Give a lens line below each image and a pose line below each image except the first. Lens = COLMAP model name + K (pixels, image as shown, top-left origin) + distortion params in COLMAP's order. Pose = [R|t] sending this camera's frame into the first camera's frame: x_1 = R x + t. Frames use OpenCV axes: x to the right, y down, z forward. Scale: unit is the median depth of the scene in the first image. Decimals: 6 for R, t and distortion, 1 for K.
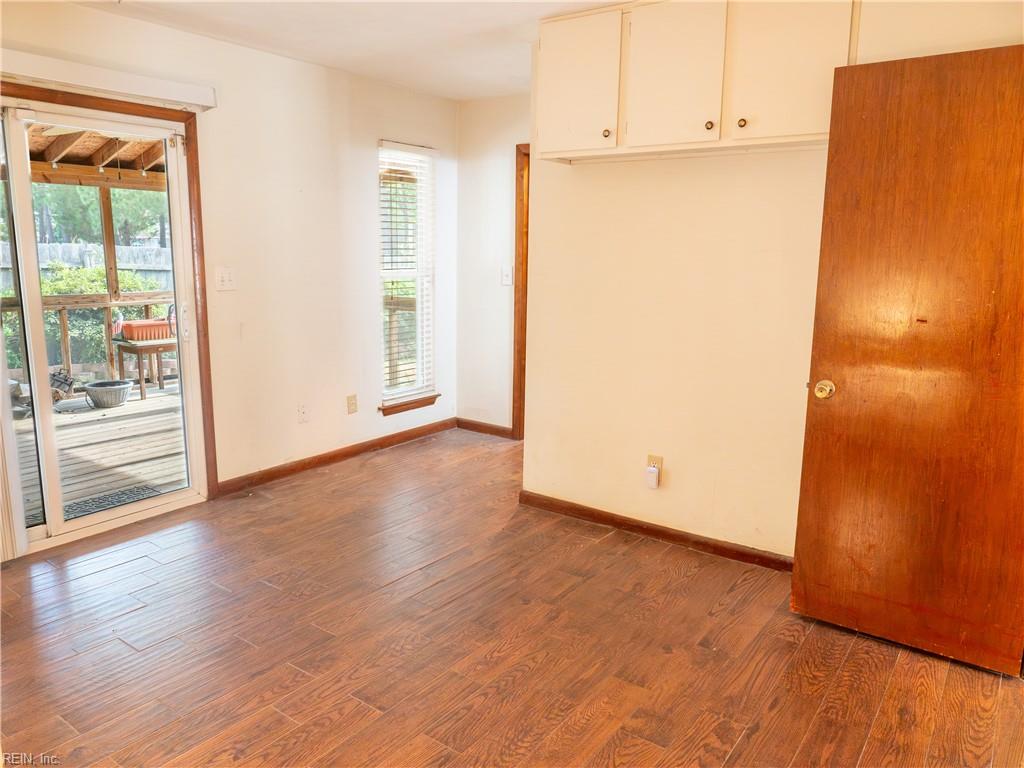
lens RADIAL K [[727.3, 0, 504.8], [0, 727.3, 384.8], [0, 0, 1]] dist [-0.026411, 0.013398]
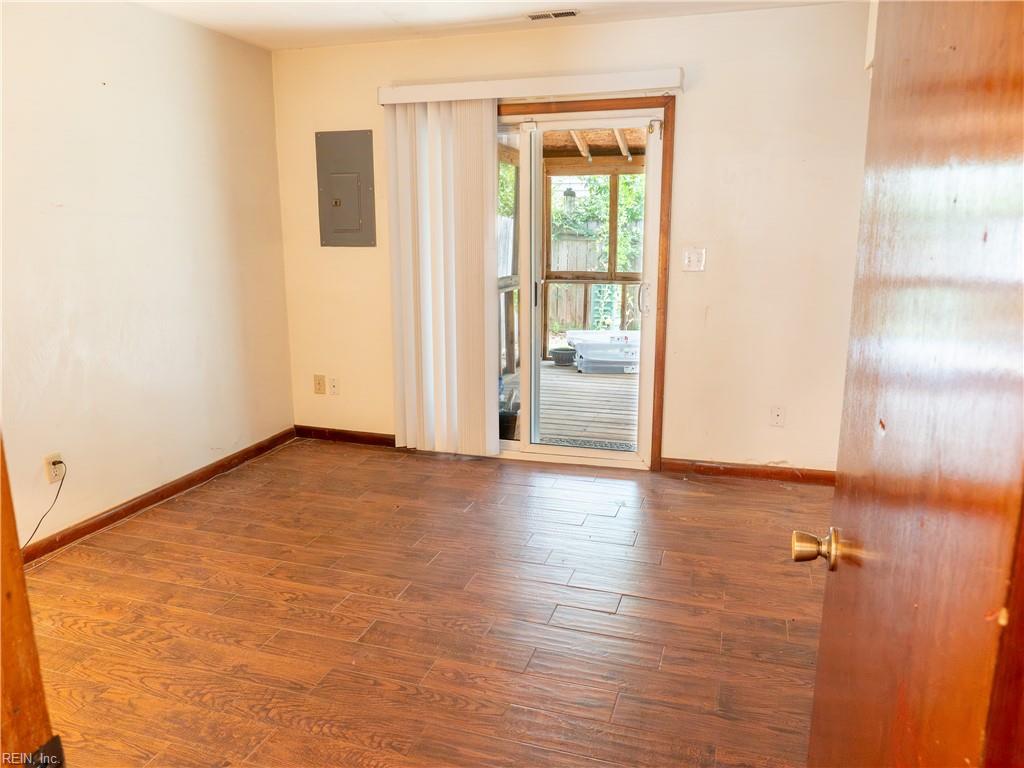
lens RADIAL K [[727.3, 0, 505.9], [0, 727.3, 383.9], [0, 0, 1]] dist [-0.026411, 0.013398]
pose [[0.321516, 0.182238, -0.929202, 0.526248], [-0.168710, 0.976629, 0.133164, -0.074113], [0.931753, 0.113951, 0.344747, 0.473765]]
